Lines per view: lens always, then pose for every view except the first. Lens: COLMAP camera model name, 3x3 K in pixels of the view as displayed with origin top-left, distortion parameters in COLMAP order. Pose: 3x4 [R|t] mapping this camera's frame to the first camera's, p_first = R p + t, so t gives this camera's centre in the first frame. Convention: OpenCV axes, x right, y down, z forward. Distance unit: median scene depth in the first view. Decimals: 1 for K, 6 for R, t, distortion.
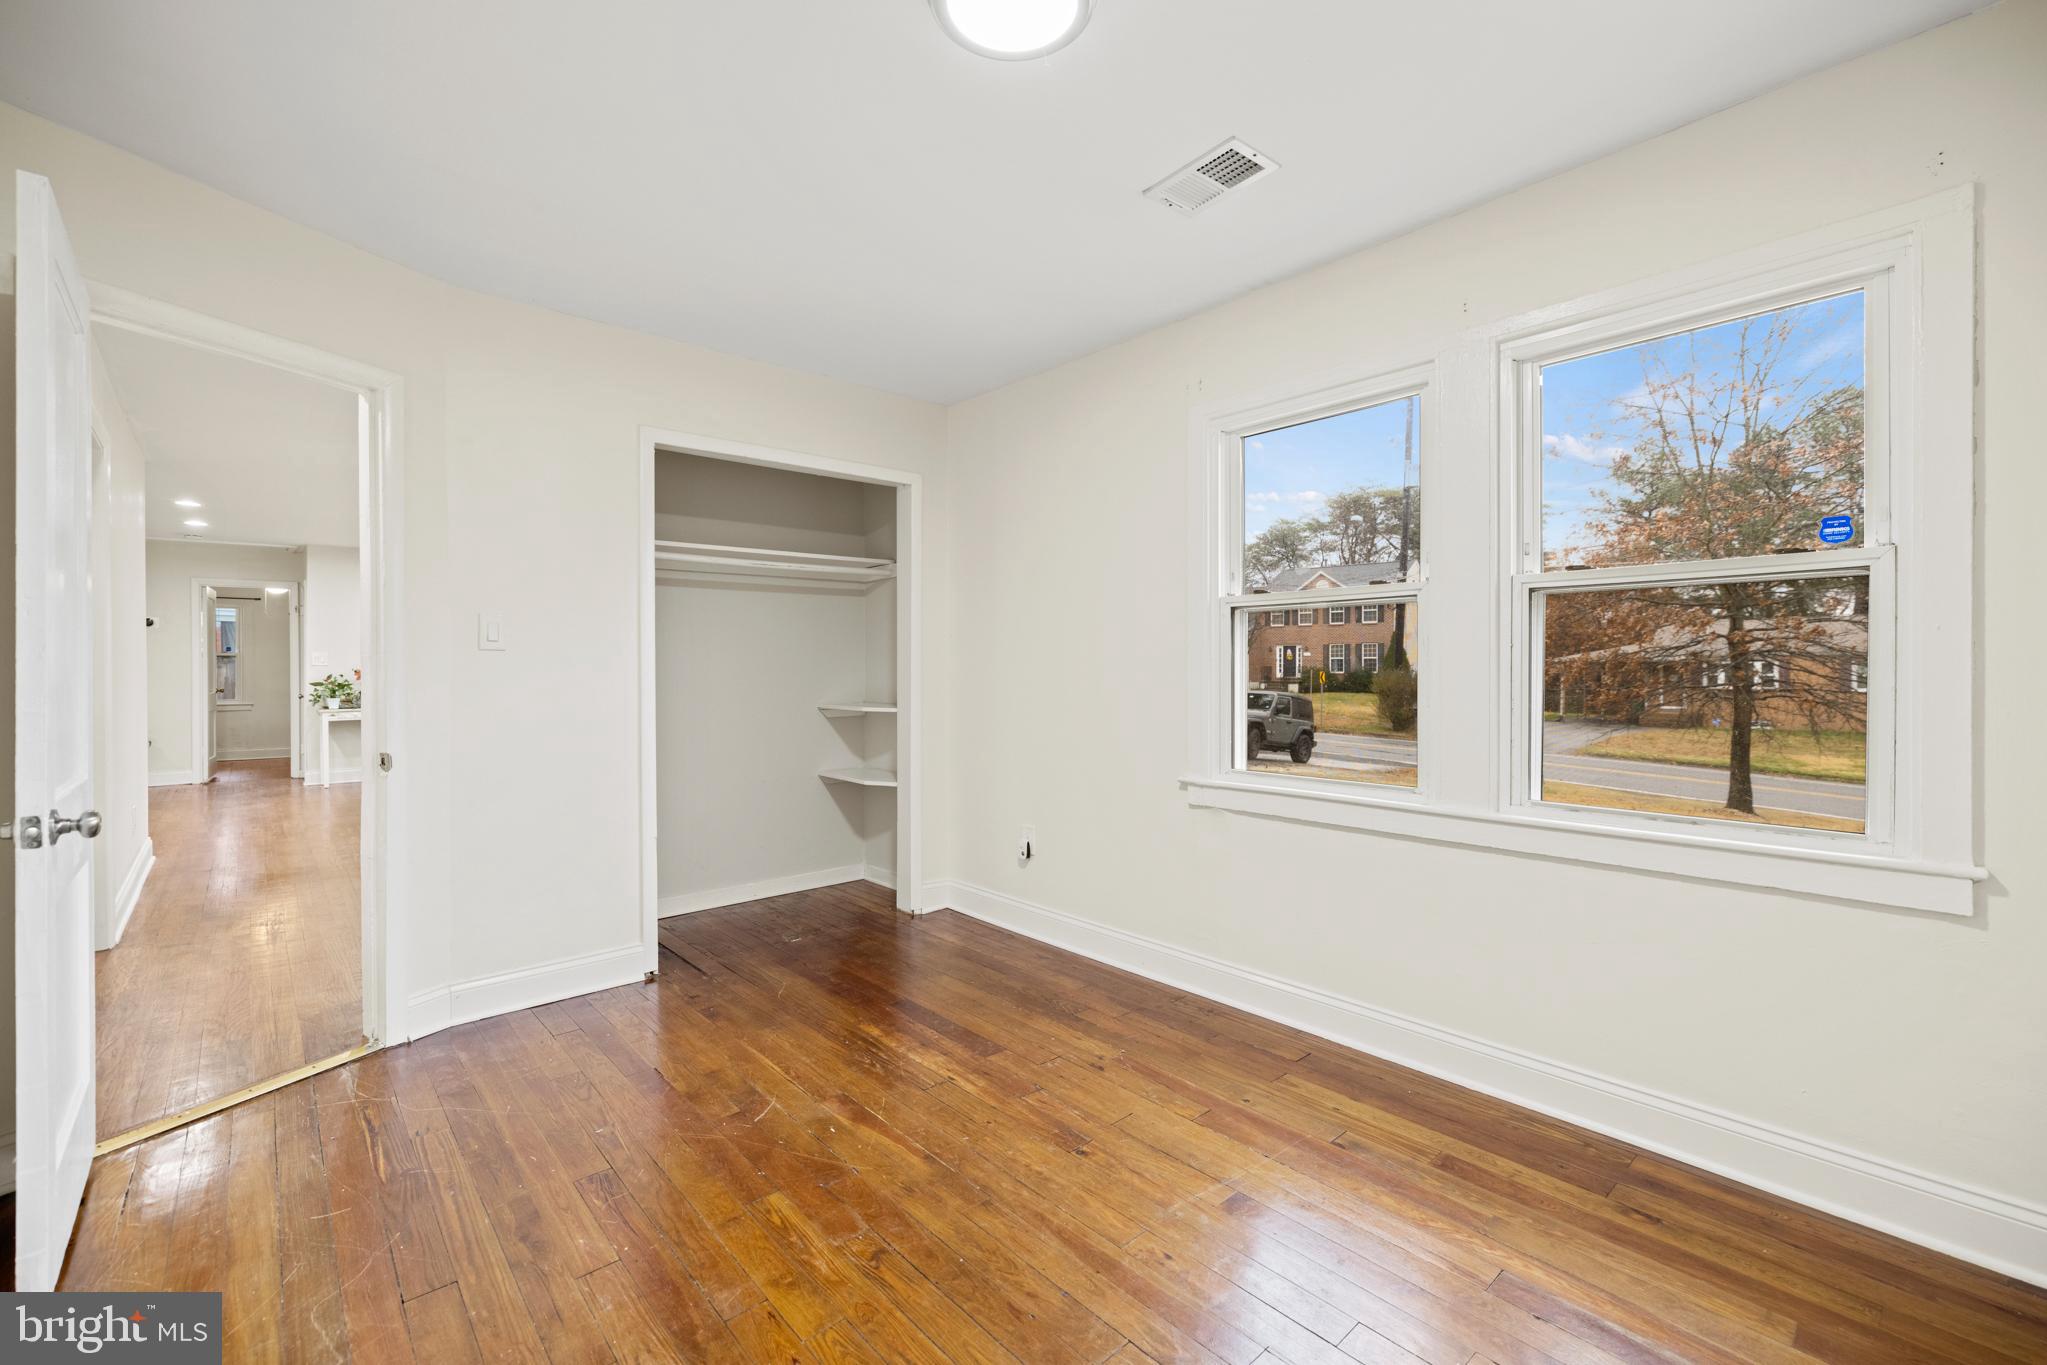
lens RADIAL K [[858.2, 0, 1020.3], [0, 858.2, 674.4], [0, 0, 1]] dist [-0.014122, 0.001746]
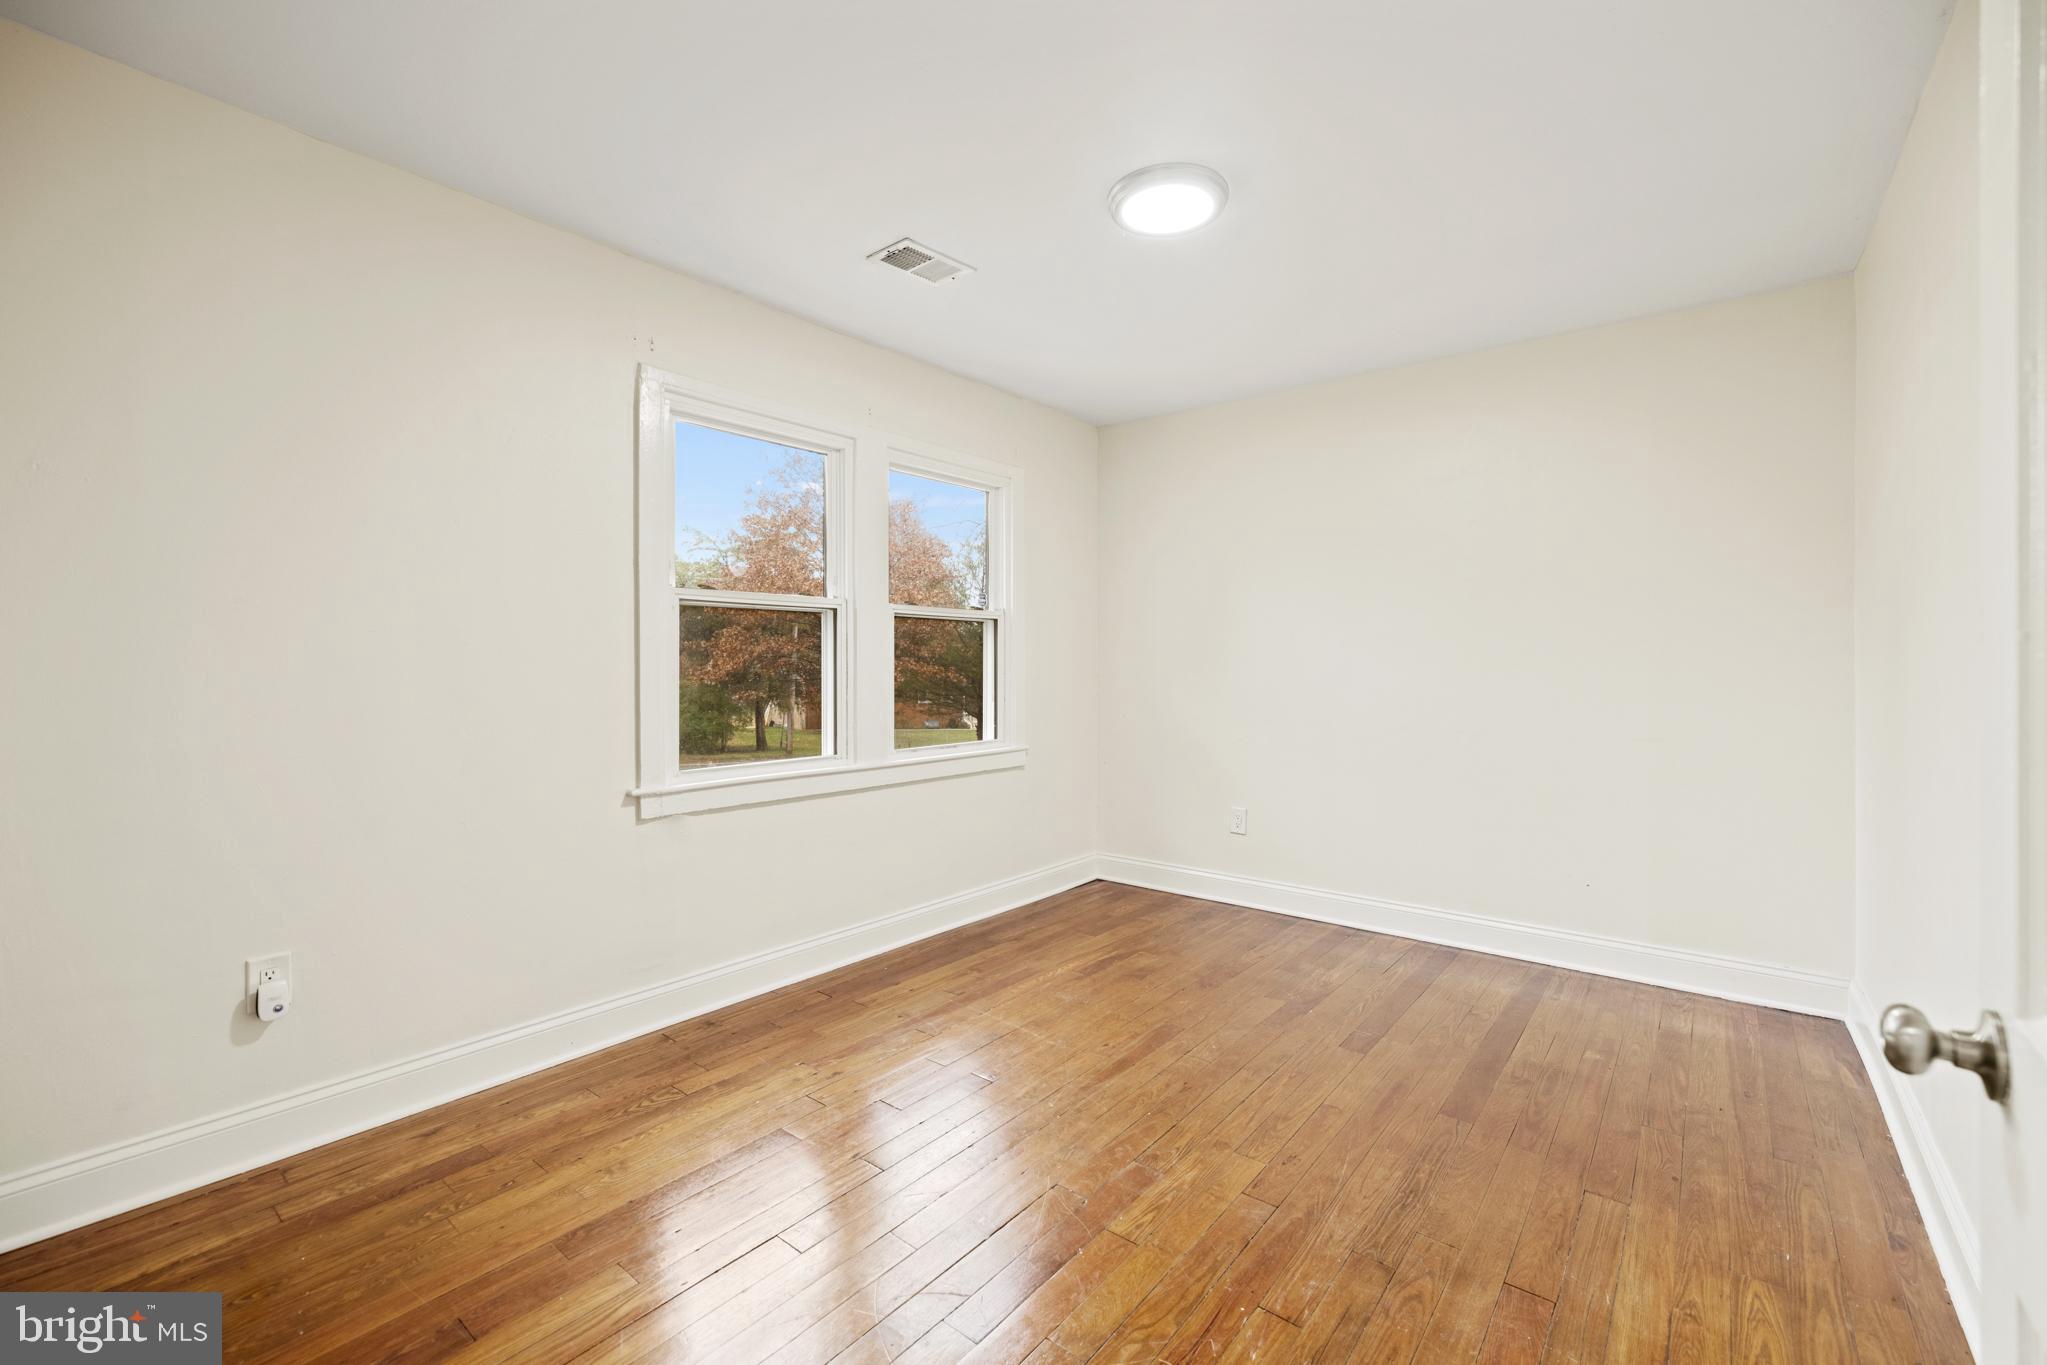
lens RADIAL K [[858.2, 0, 1023.5], [0, 858.2, 674.3], [0, 0, 1]] dist [-0.014122, 0.001746]
pose [[-0.159039, -0.015522, 0.987150, -0.979802], [0.006041, 0.999842, 0.016695, -0.013243], [-0.987254, 0.008618, -0.158921, 1.023281]]
